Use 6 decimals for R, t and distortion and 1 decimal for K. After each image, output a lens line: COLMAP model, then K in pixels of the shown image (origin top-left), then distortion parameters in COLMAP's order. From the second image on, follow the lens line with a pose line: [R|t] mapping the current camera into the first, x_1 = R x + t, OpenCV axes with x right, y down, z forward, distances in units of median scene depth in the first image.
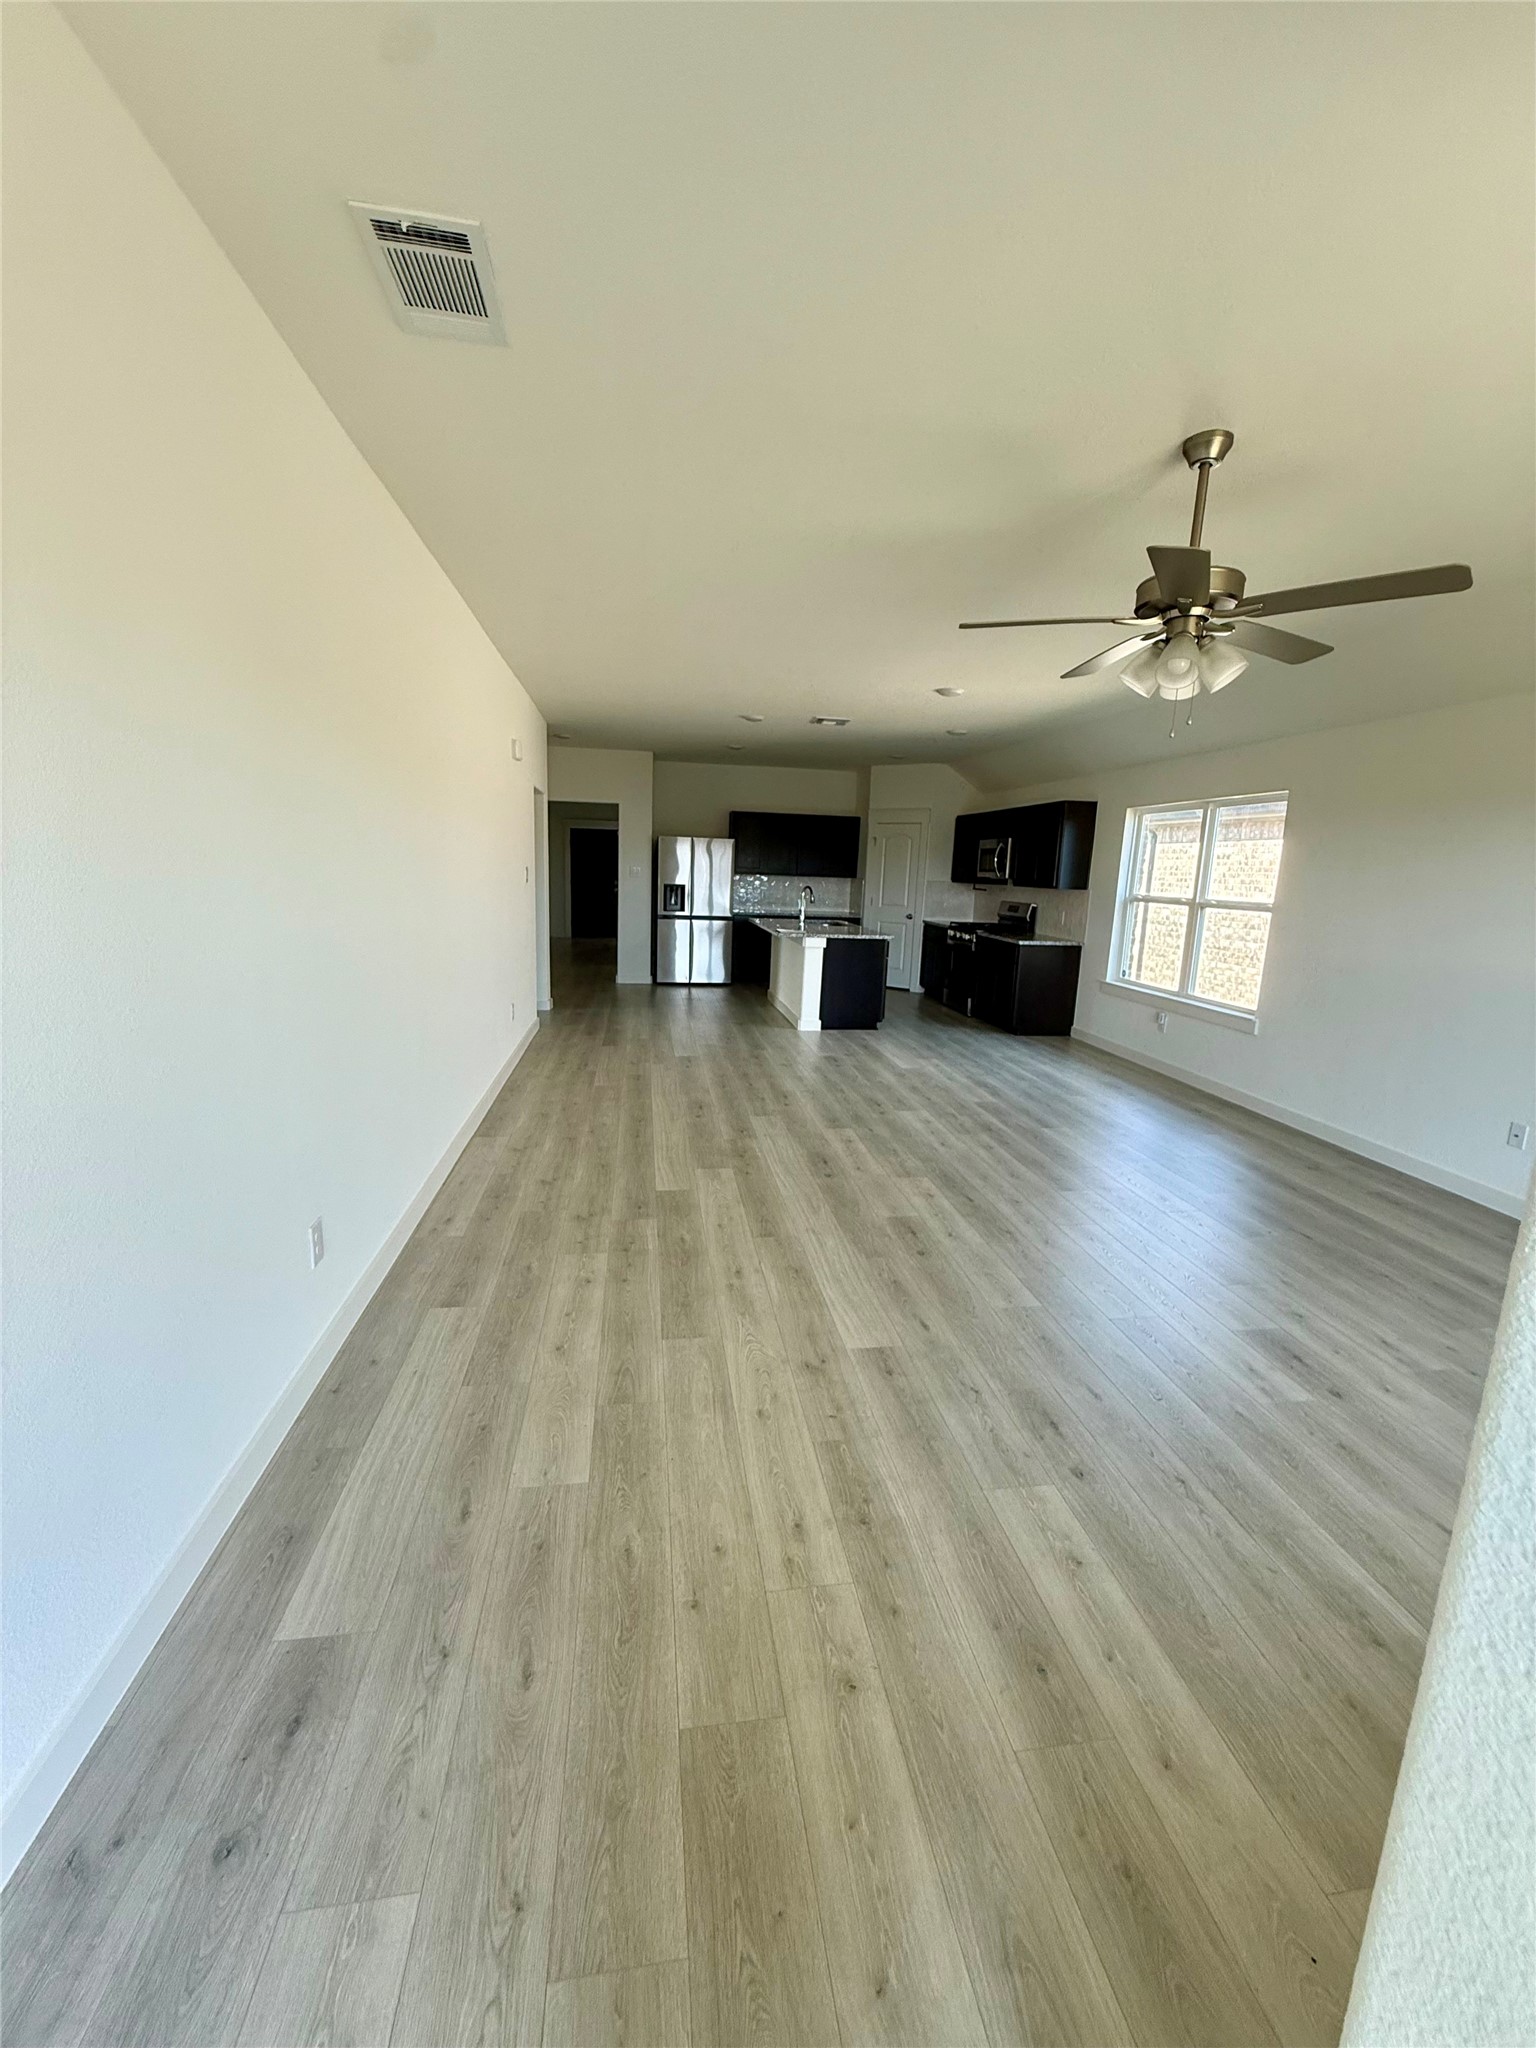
lens RADIAL K [[821.3, 0, 766.7], [0, 821.3, 1021.9], [0, 0, 1]] dist [-0.000543, -0.000047]
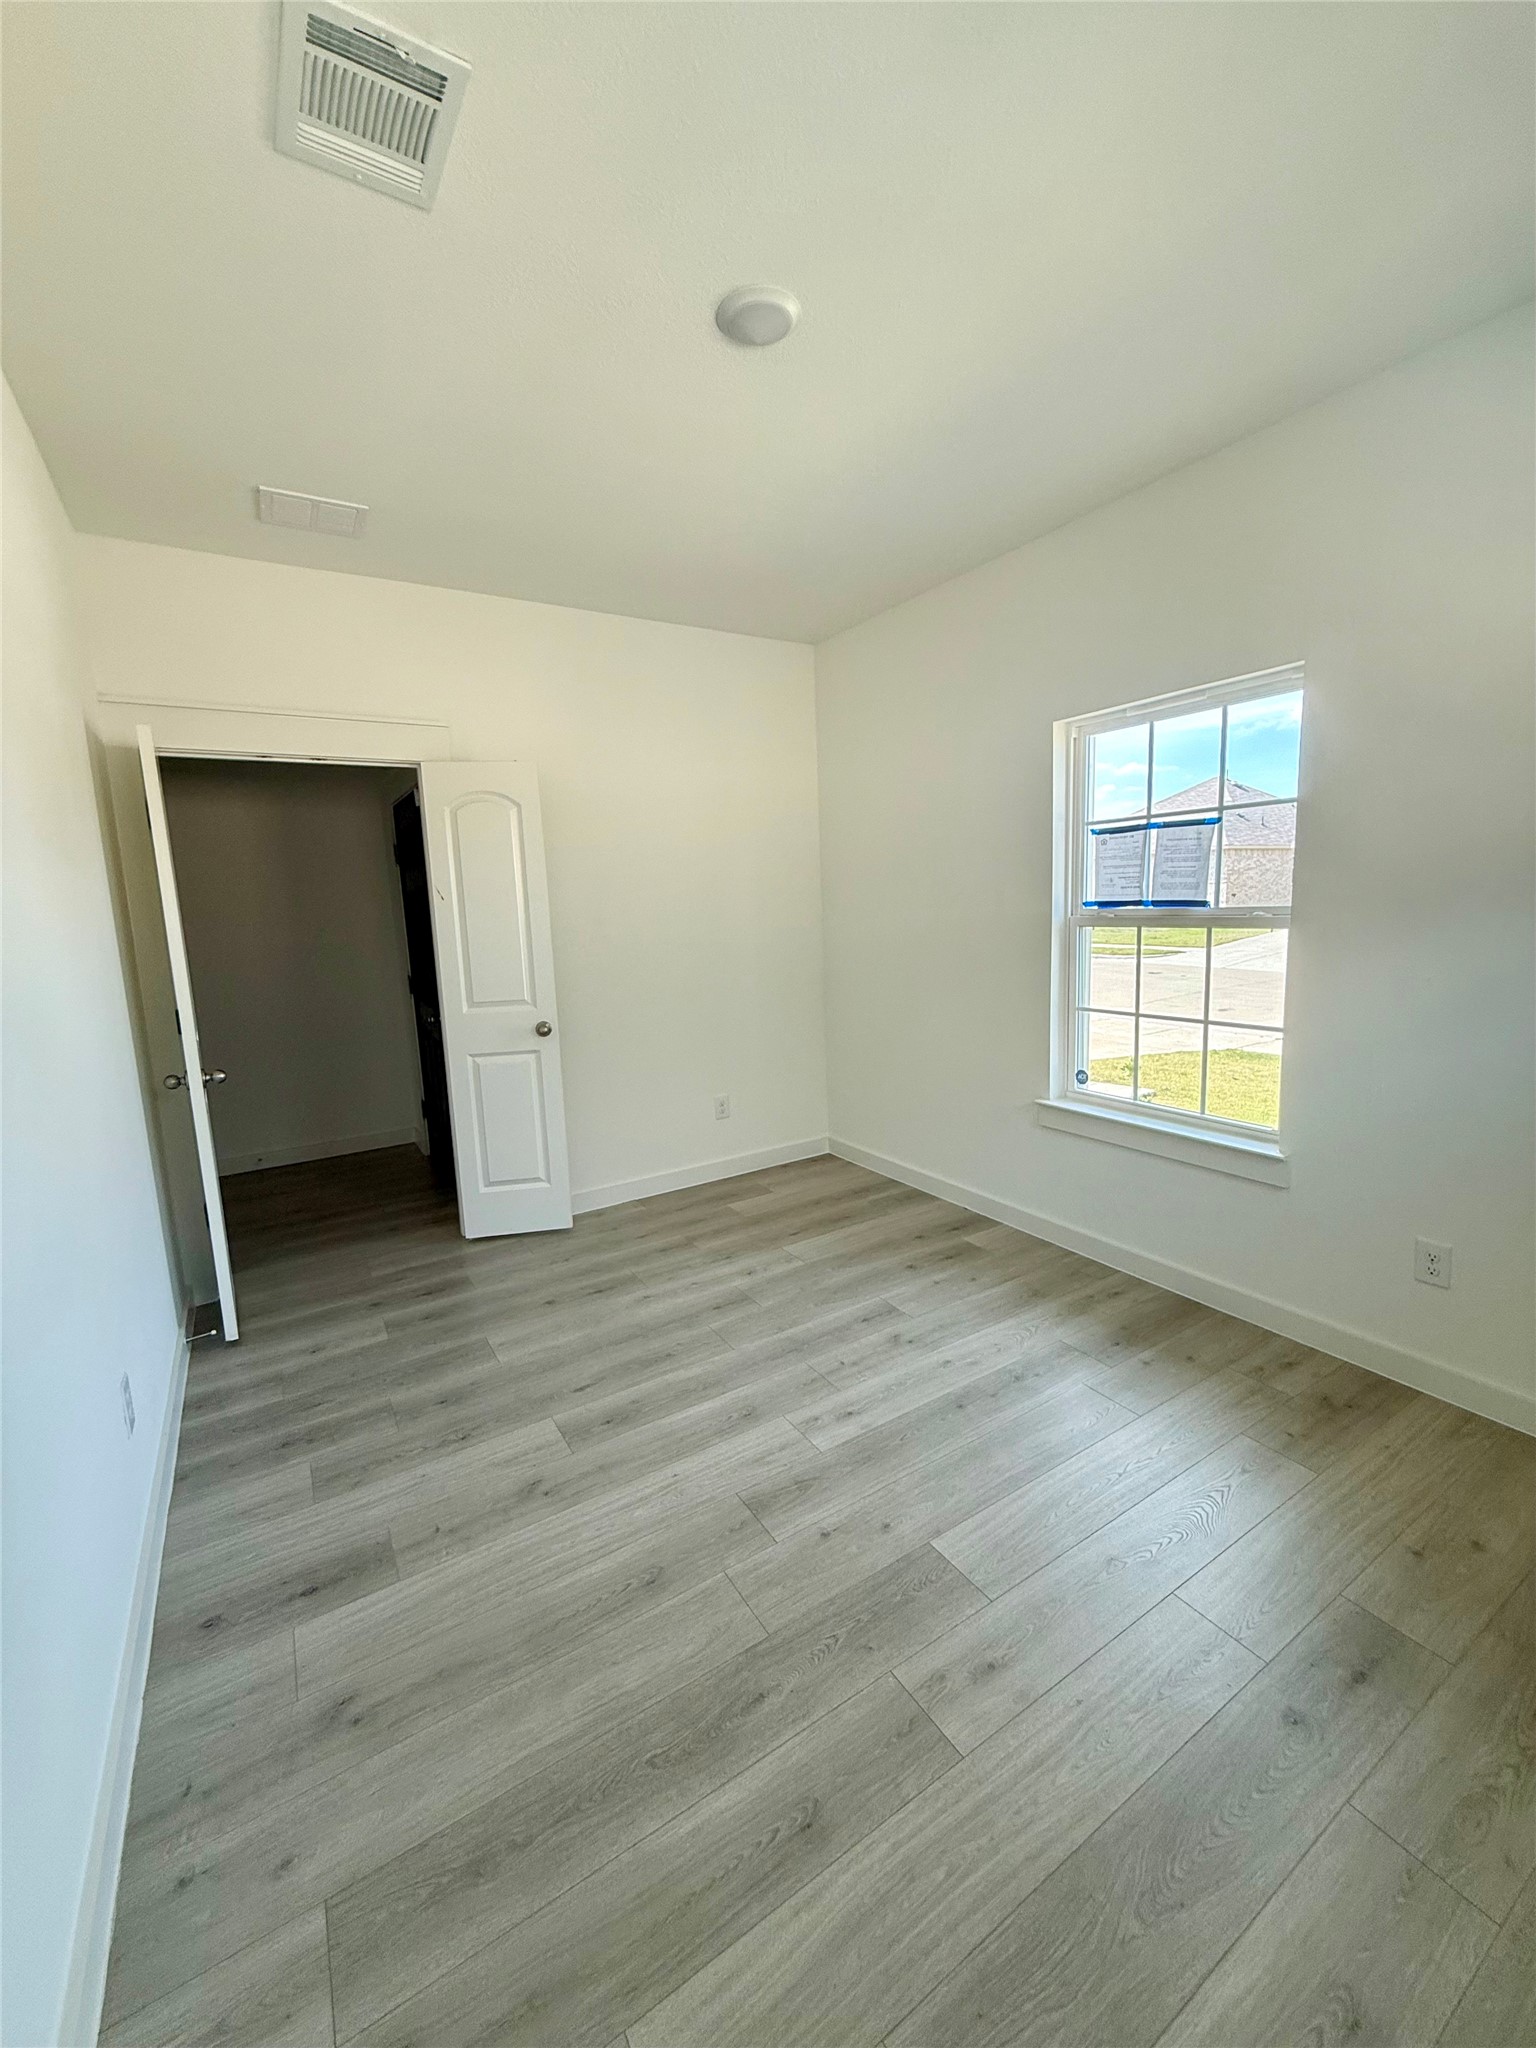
lens RADIAL K [[821.3, 0, 763.9], [0, 821.3, 1024.9], [0, 0, 1]] dist [-0.000543, -0.000047]
pose [[0.392220, 0.085488, -0.915890, 0.634780], [-0.125768, 0.991306, 0.038668, -0.068435], [0.911233, 0.100024, 0.399562, 0.725525]]
